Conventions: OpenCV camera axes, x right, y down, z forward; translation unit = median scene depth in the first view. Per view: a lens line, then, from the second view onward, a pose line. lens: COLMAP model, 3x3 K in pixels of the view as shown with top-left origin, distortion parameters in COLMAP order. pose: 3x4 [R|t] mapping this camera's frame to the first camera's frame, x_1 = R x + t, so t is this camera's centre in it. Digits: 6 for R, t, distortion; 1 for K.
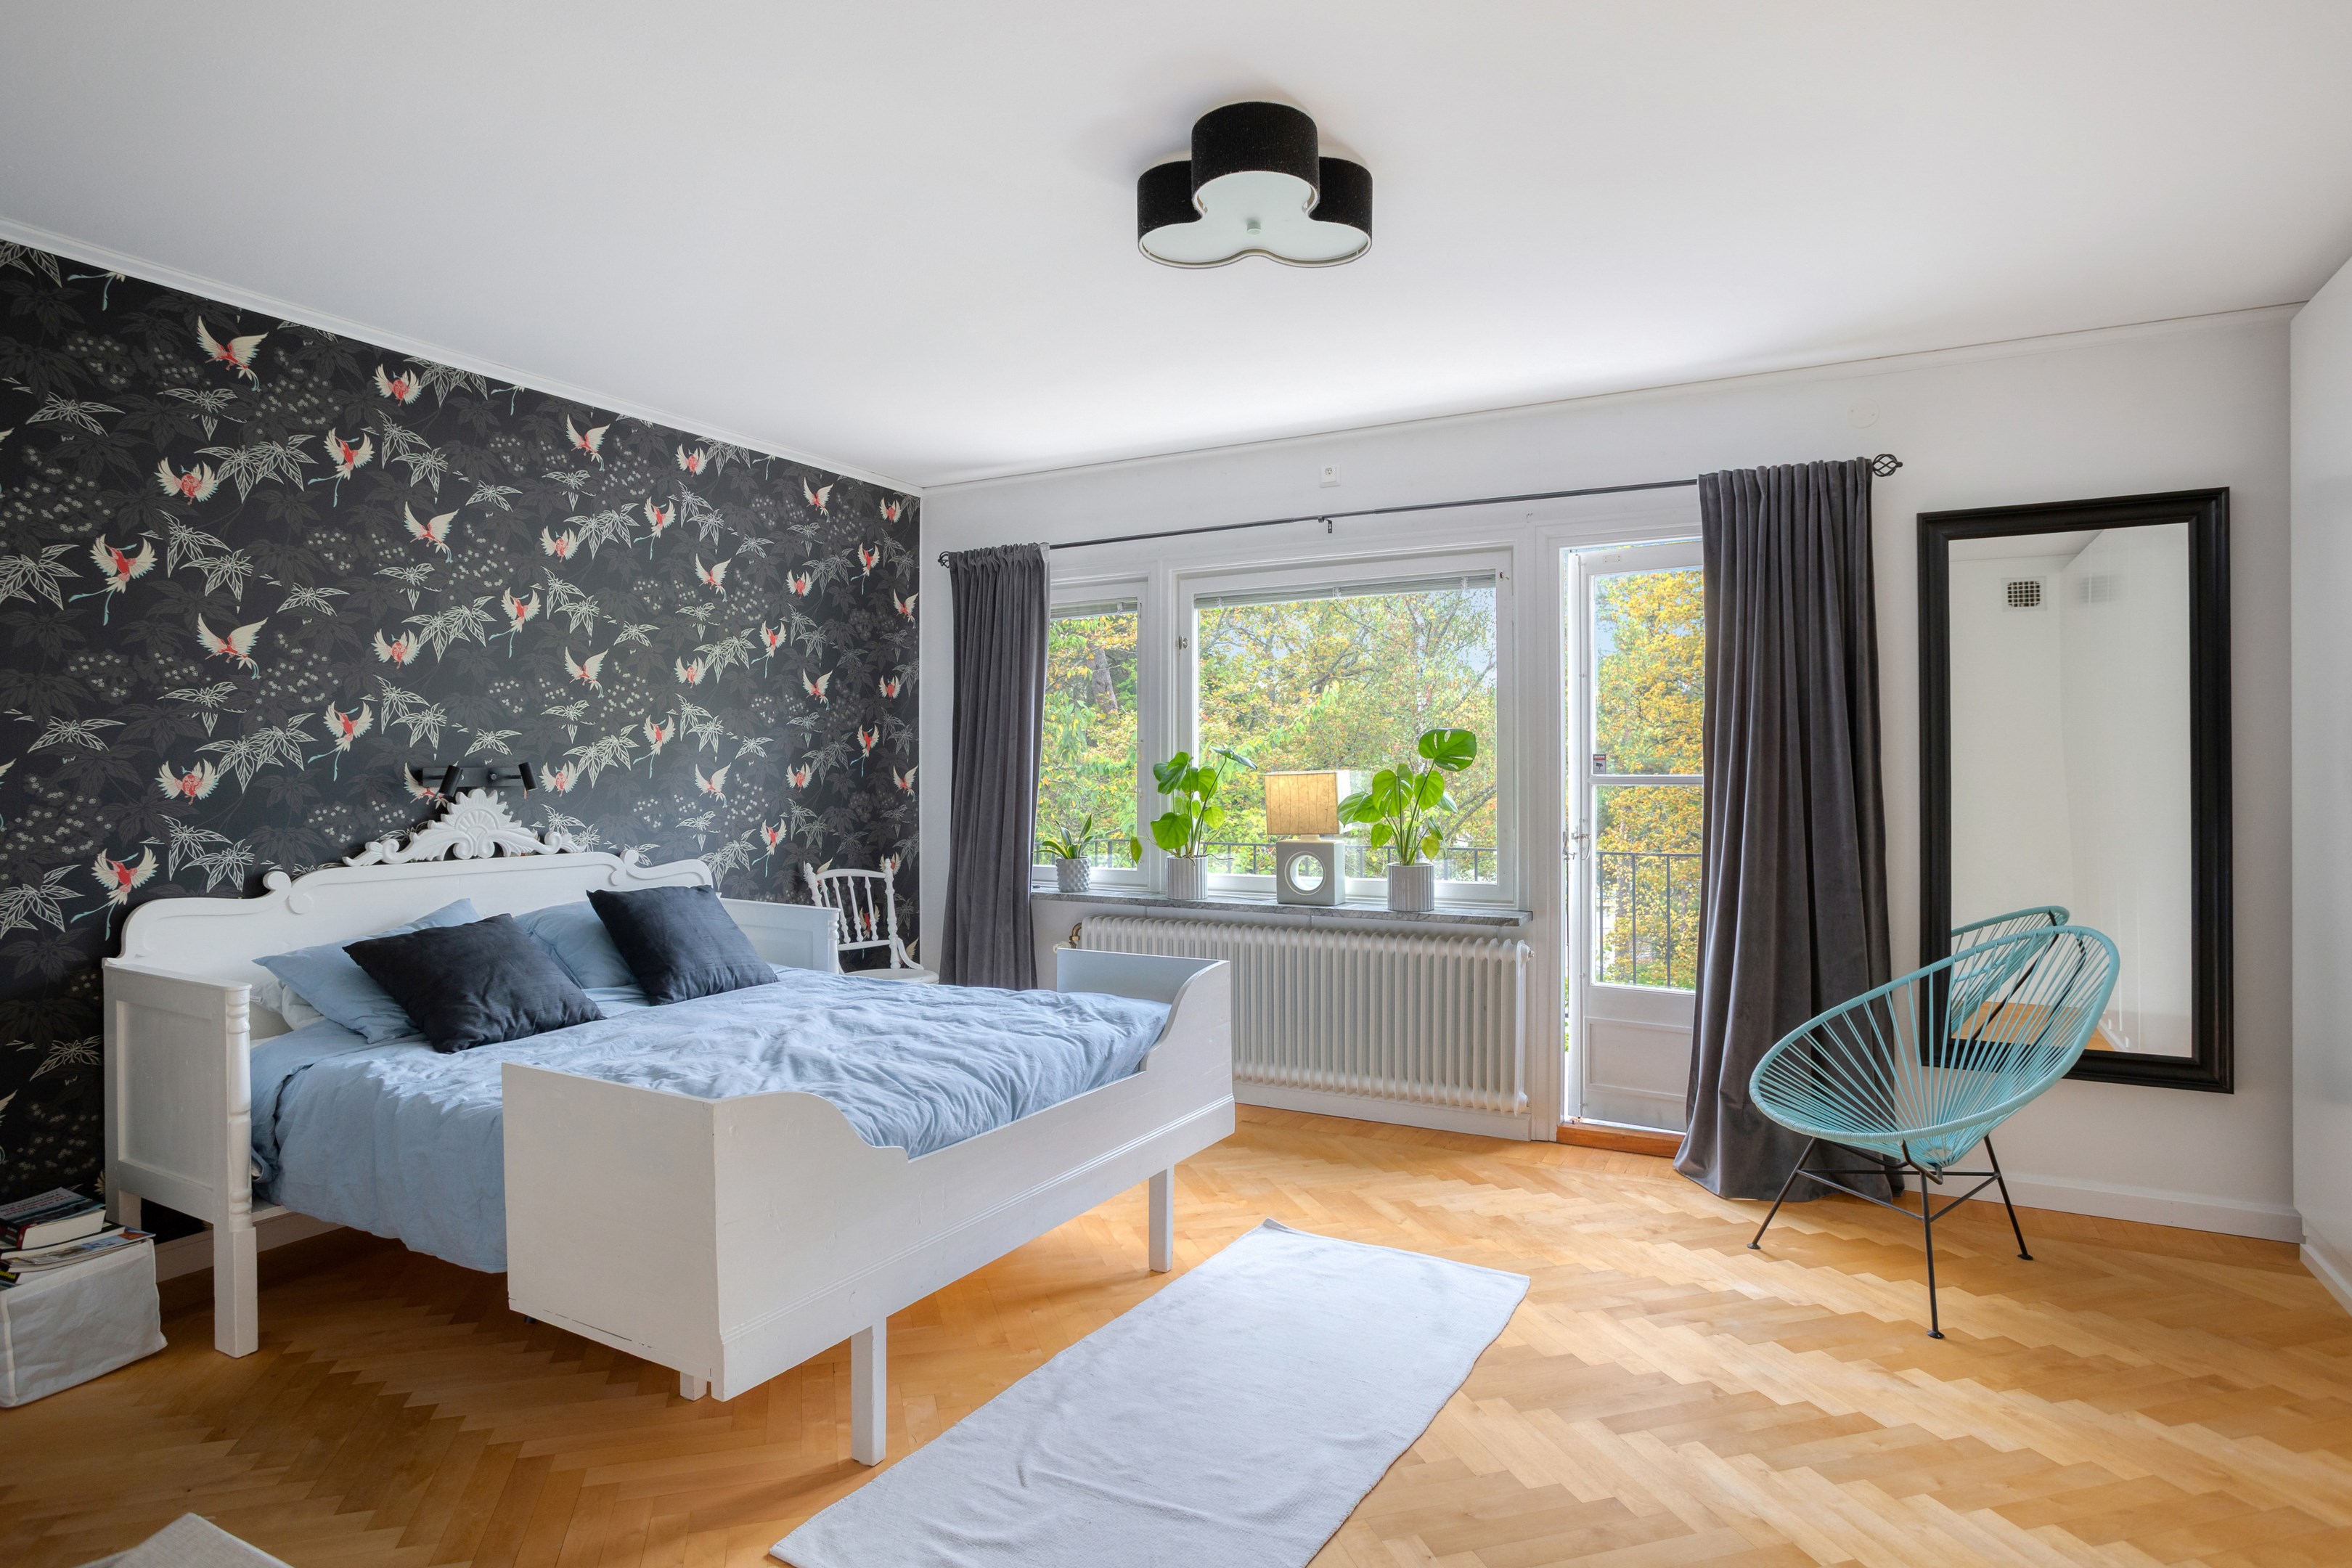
lens RADIAL K [[1321.7, 0, 1176.0], [0, 1321.7, 784.0], [0, 0, 1]] dist [-0.037711, 0.000038]
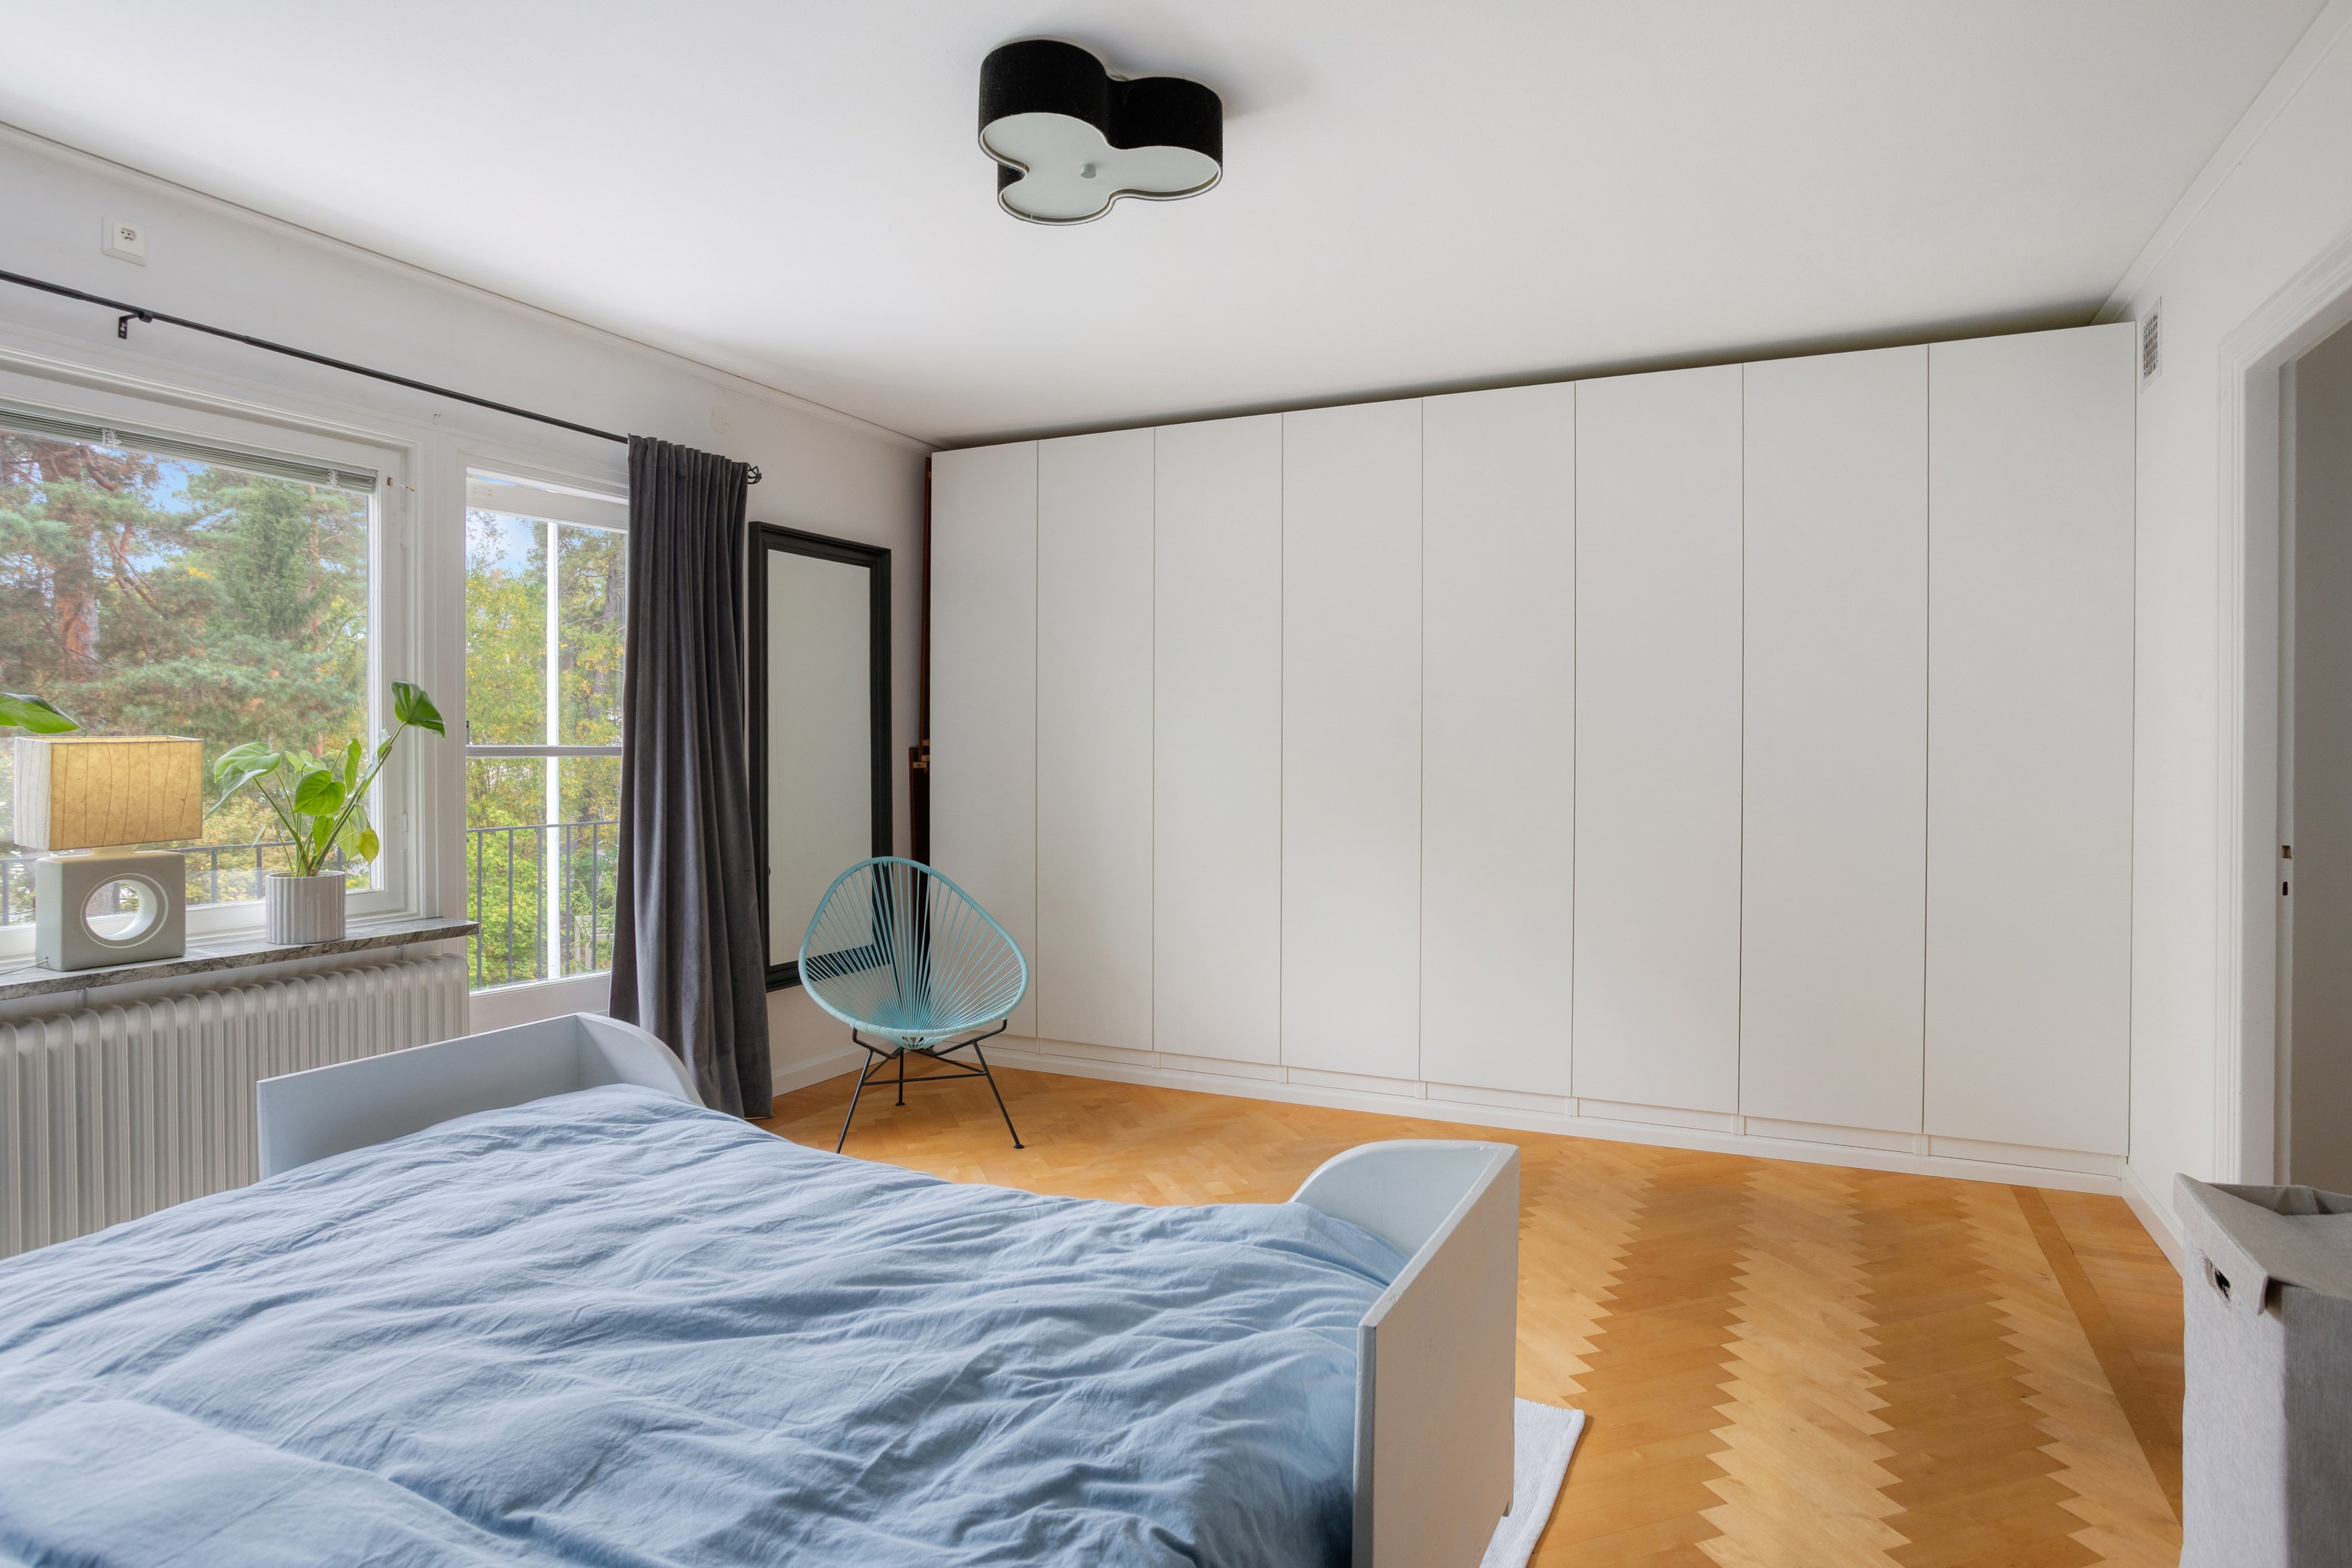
lens RADIAL K [[1321.7, 0, 1176.0], [0, 1321.7, 784.0], [0, 0, 1]] dist [-0.037711, 0.000038]
pose [[-0.068954, -0.021906, 0.997379, -0.593314], [0.013284, 0.999650, 0.022874, 0.005056], [-0.997531, 0.014827, -0.068638, 0.665307]]
